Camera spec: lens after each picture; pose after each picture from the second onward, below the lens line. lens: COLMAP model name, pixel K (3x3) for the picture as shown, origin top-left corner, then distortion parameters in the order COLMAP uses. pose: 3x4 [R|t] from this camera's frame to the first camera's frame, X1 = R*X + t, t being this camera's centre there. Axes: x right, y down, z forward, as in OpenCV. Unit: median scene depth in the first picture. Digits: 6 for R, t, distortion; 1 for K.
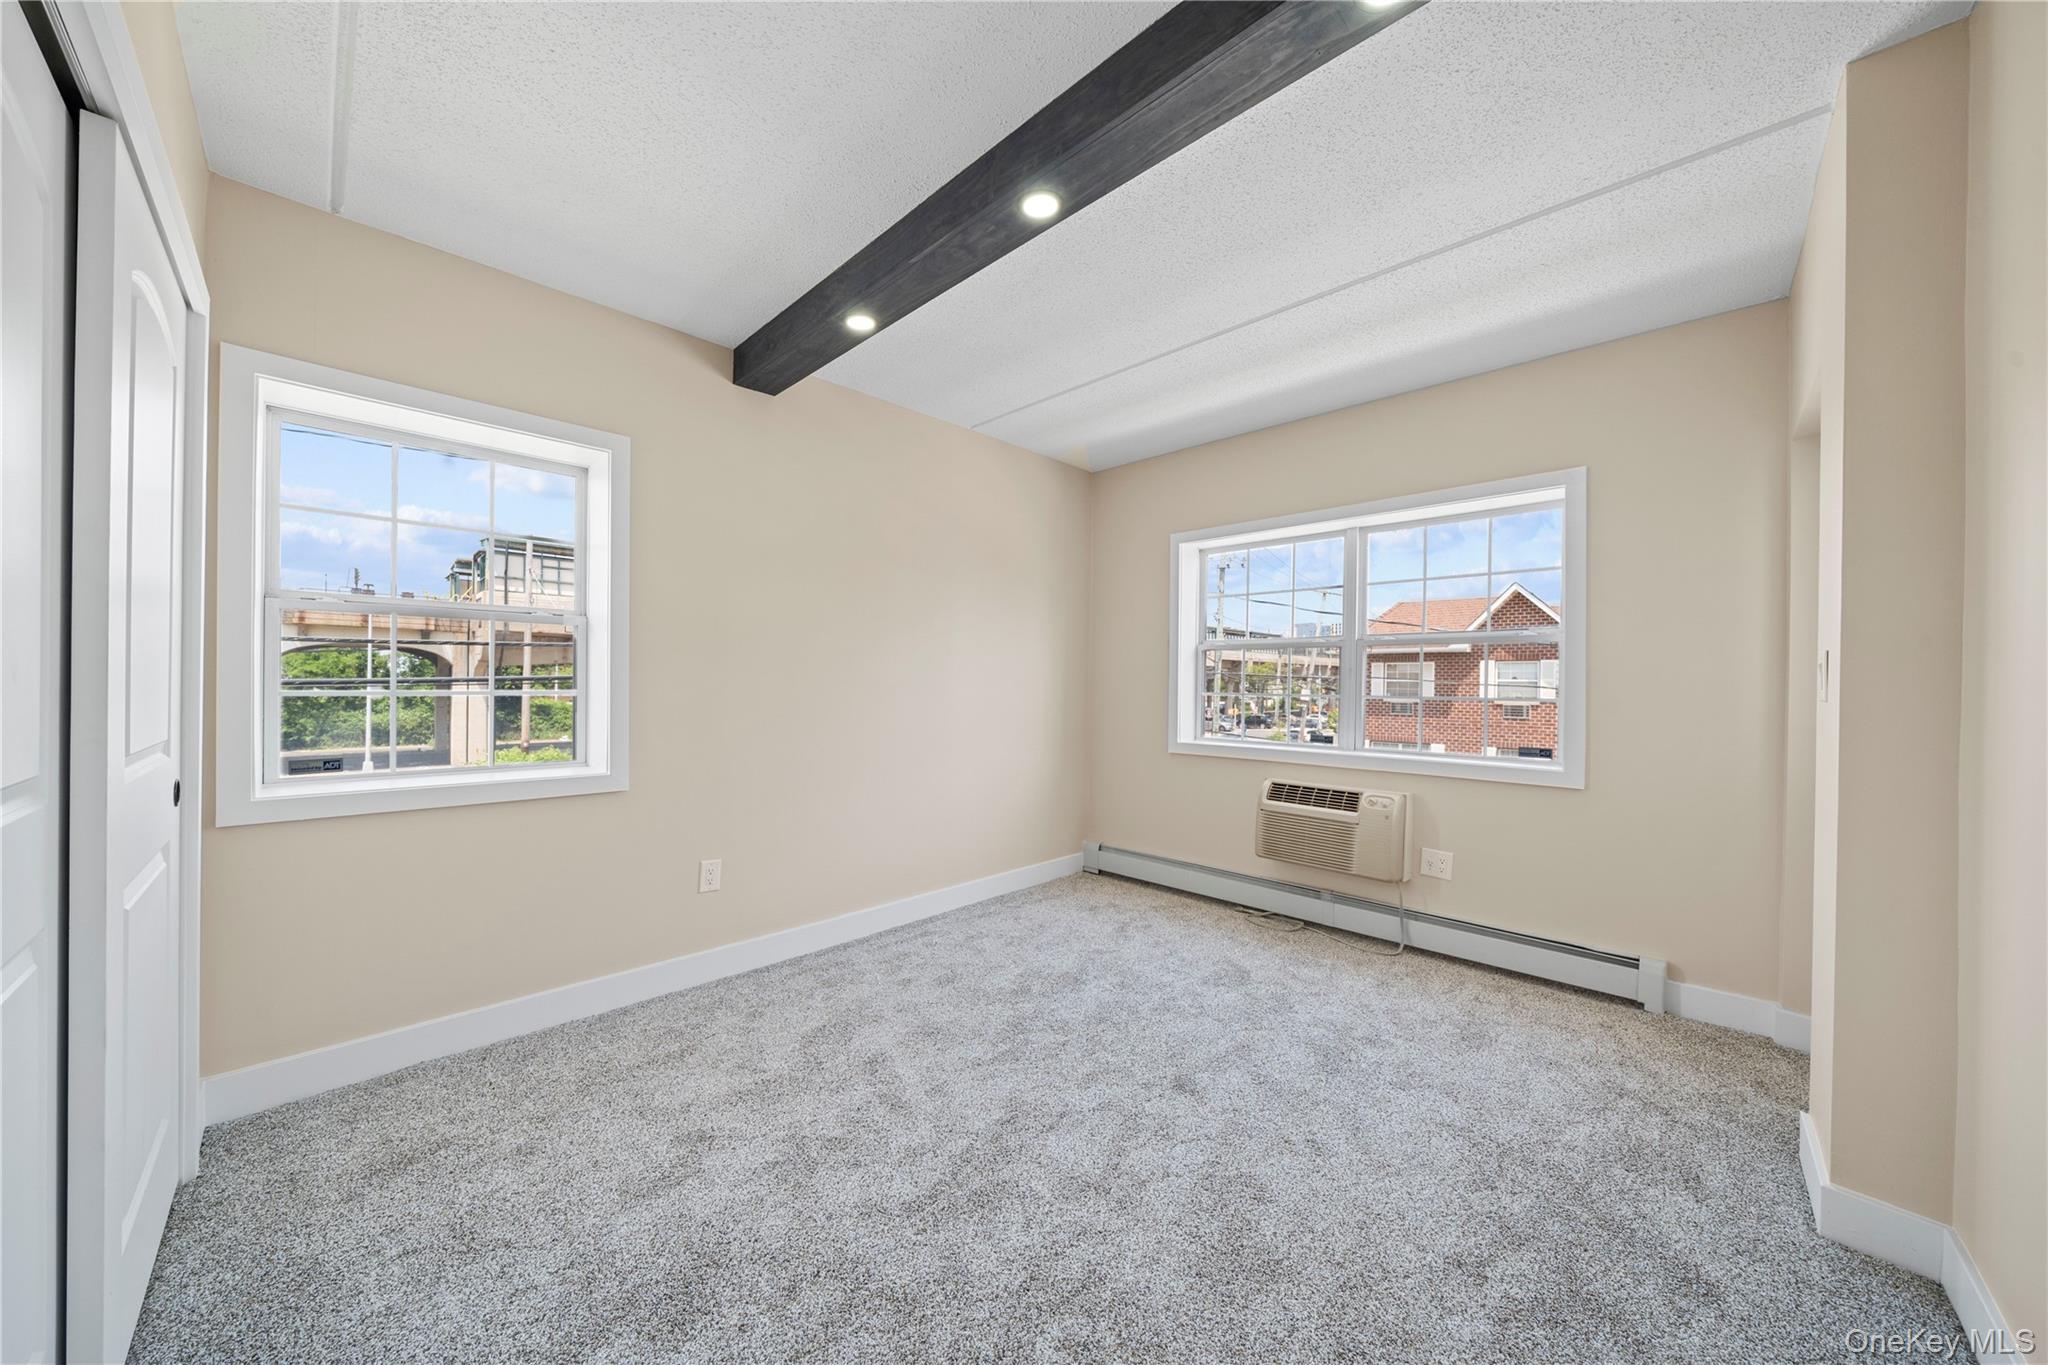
lens RADIAL K [[695.4, 0, 1017.5], [0, 695.4, 682.0], [0, 0, 1]] dist [-0.006968, -0.000056]
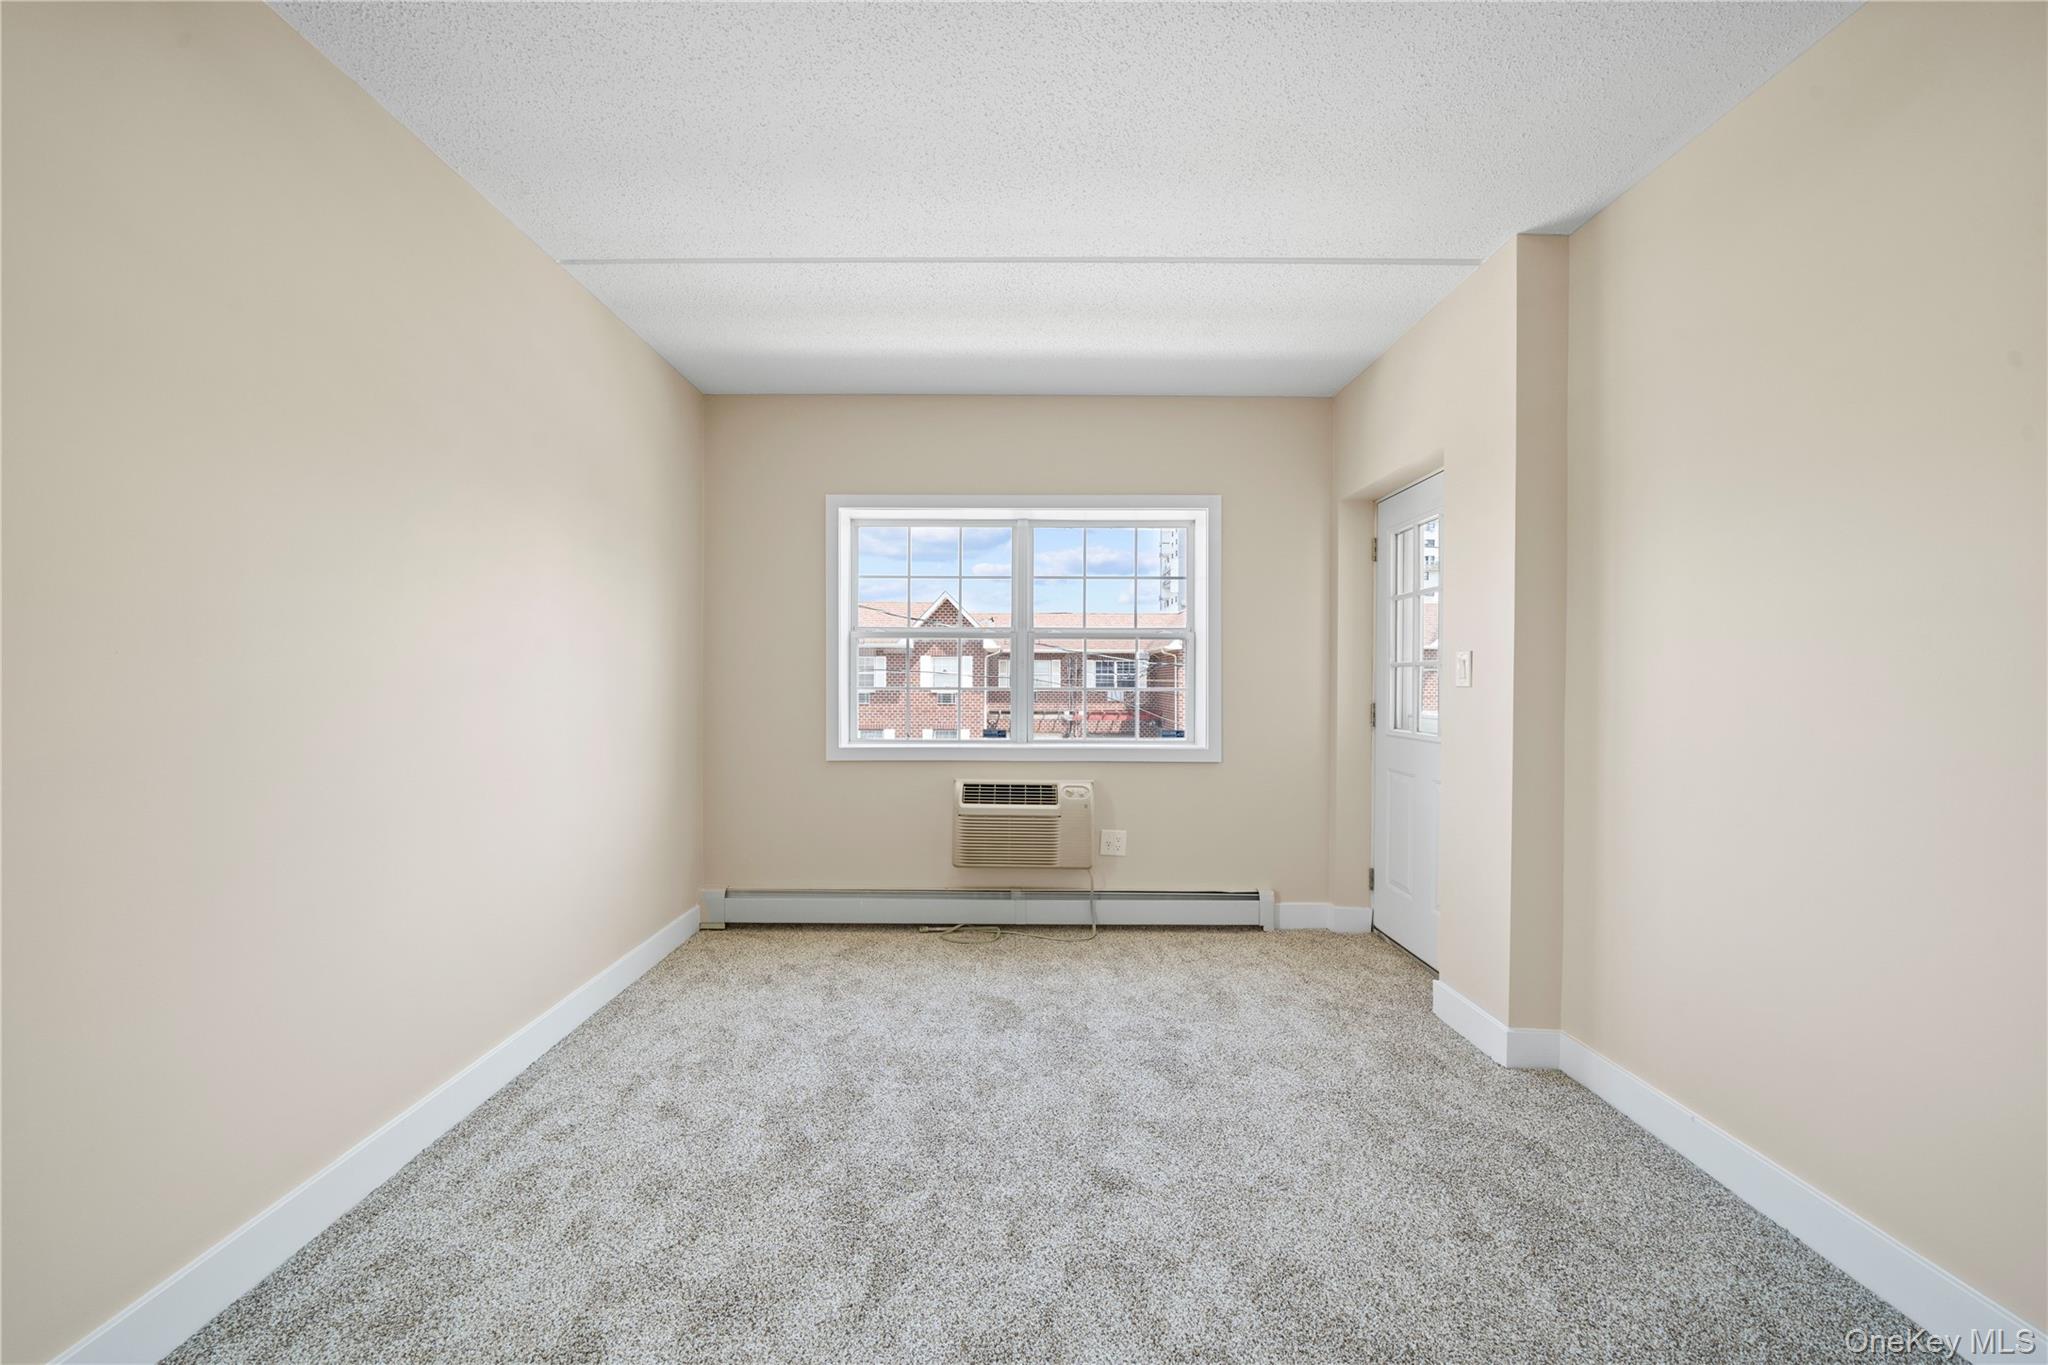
lens RADIAL K [[695.4, 0, 1017.5], [0, 695.4, 682.0], [0, 0, 1]] dist [-0.006968, -0.000056]
pose [[0.715842, -0.010805, 0.698179, -0.247643], [0.003202, 0.999921, 0.012192, -0.001104], [-0.698255, -0.006492, 0.715819, 0.325592]]
